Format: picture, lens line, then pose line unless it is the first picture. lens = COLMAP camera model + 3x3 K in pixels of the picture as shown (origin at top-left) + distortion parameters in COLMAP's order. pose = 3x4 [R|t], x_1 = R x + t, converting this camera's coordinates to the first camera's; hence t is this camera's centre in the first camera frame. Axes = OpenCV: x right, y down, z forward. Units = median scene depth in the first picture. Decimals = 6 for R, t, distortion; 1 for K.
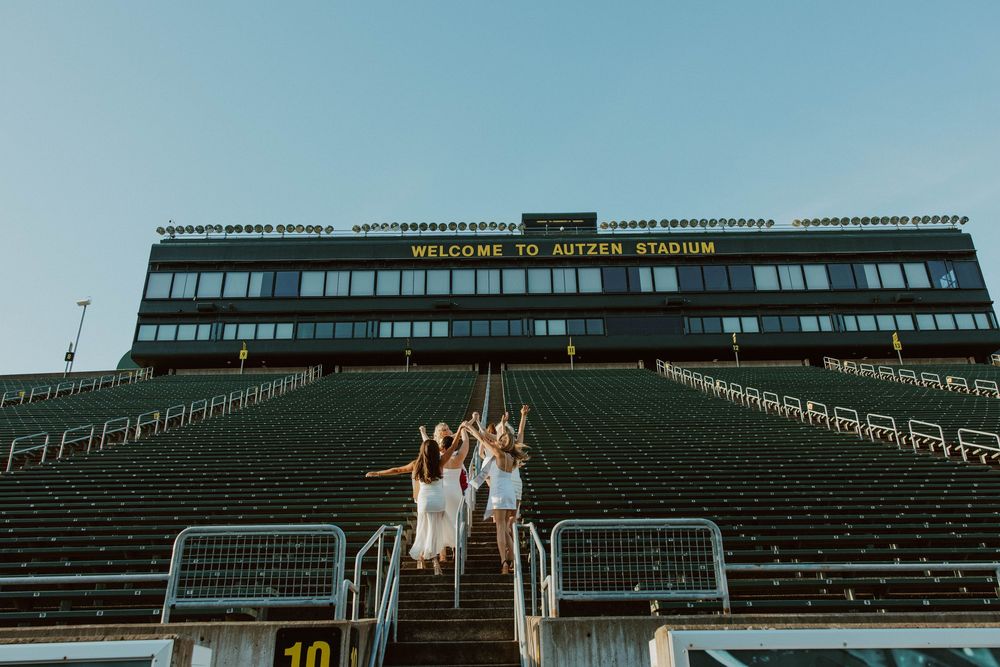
lens RADIAL K [[907.1, 0, 482.1], [0, 907.1, 318.0], [0, 0, 1]] dist [-0.004026, -0.003770]
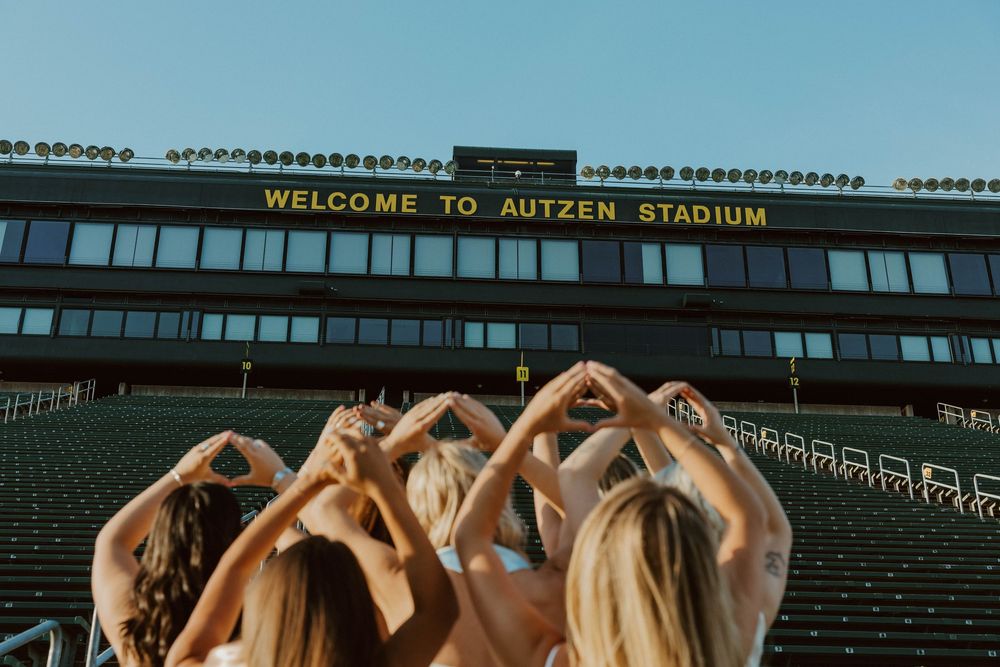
lens RADIAL K [[1335.5, 0, 500.0], [0, 1335.5, 333.5], [0, 0, 1]] dist [0.013324, 0.025932]
pose [[0.997310, 0.044267, 0.058422, 0.029265], [-0.043512, 0.998953, -0.014134, 0.020938], [-0.058987, 0.011554, 0.998192, 0.116832]]
